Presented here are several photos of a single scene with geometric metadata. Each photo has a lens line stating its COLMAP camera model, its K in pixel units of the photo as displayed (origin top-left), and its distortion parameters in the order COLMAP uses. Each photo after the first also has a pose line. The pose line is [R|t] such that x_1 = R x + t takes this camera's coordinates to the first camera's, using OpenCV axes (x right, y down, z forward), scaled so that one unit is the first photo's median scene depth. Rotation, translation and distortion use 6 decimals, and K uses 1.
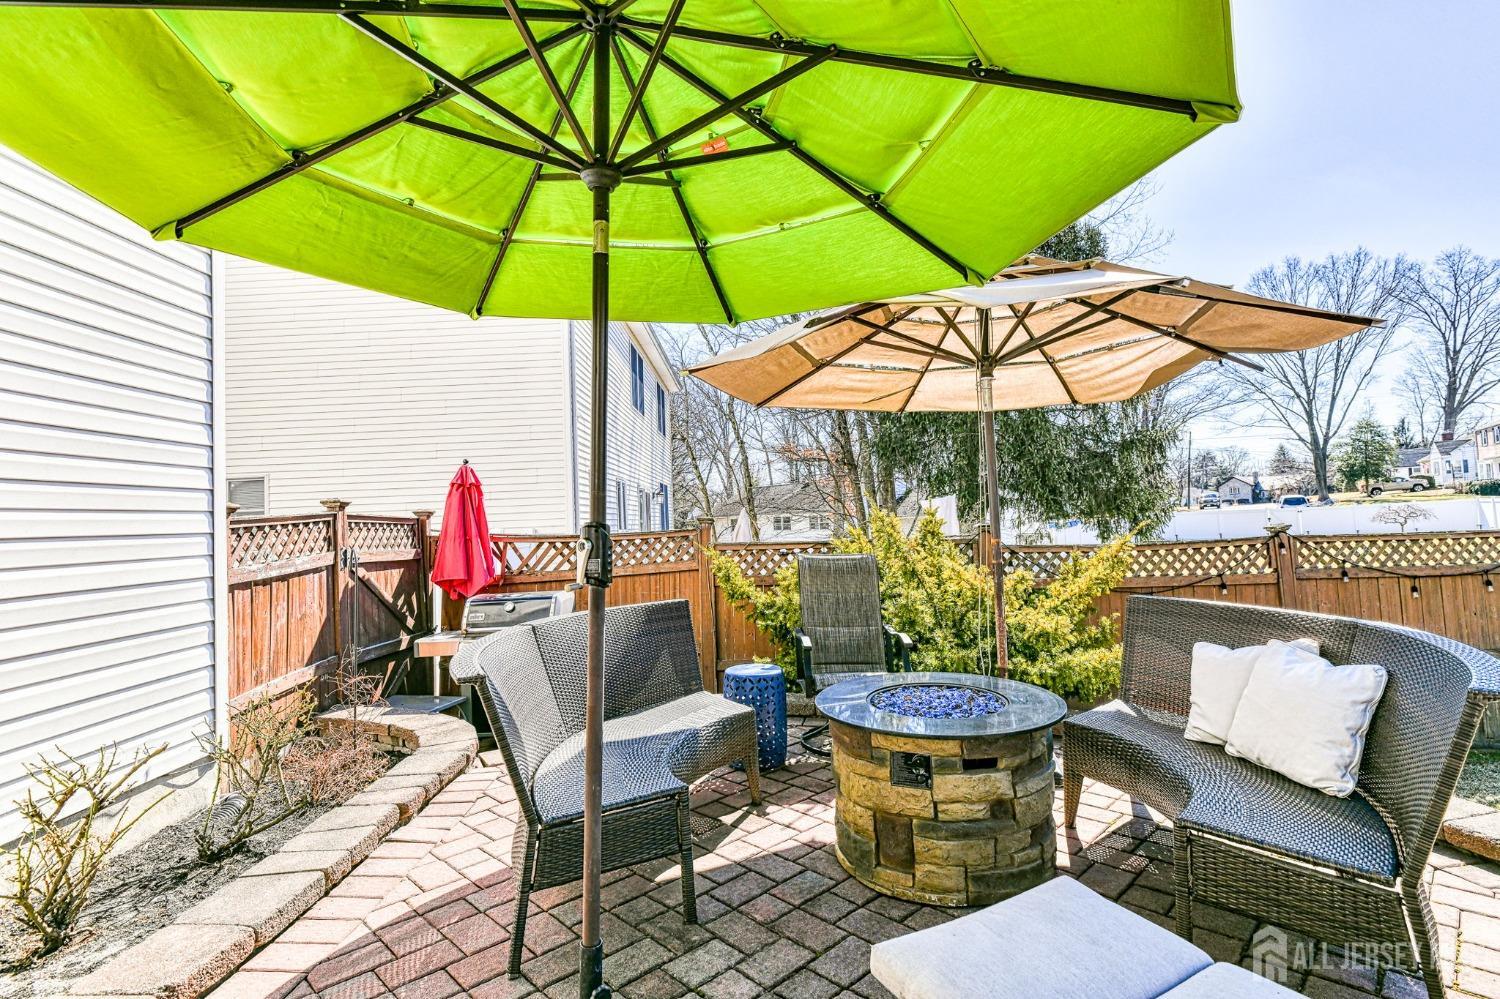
lens RADIAL K [[772.8, 0, 741.6], [0, 772.8, 493.0], [0, 0, 1]] dist [-0.014688, -0.001366]
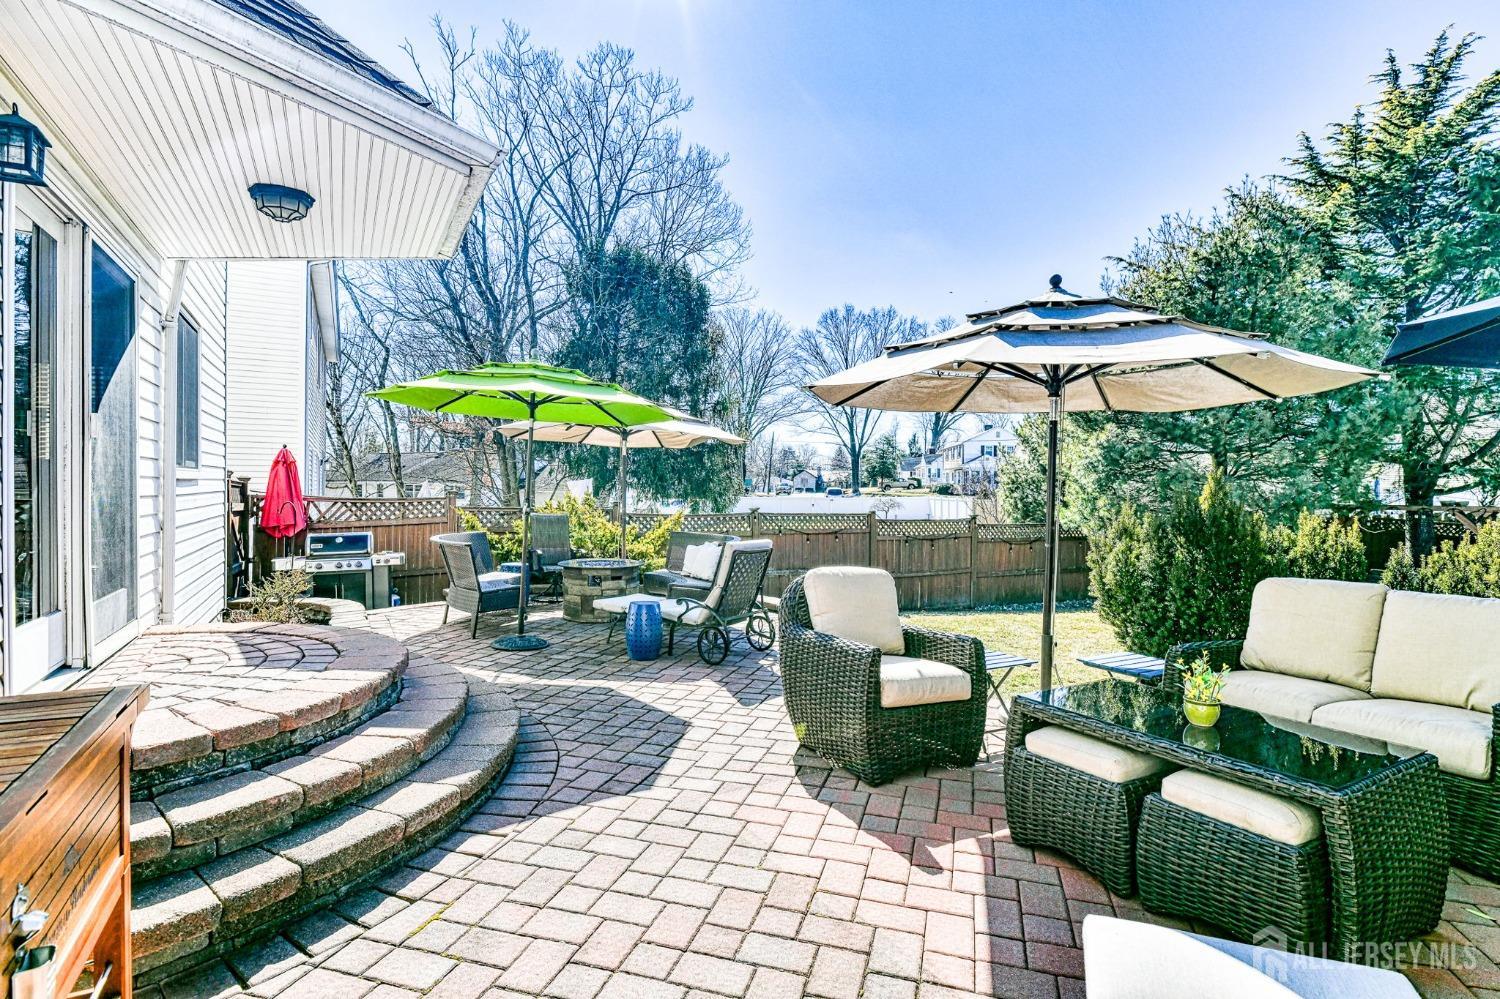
lens RADIAL K [[772.8, 0, 746.5], [0, 772.8, 498.0], [0, 0, 1]] dist [-0.014688, -0.001366]
pose [[0.883809, 0.040675, 0.466077, -0.037303], [-0.059930, 0.997849, 0.026560, -0.004885], [-0.463994, -0.051406, 0.884345, -0.106439]]
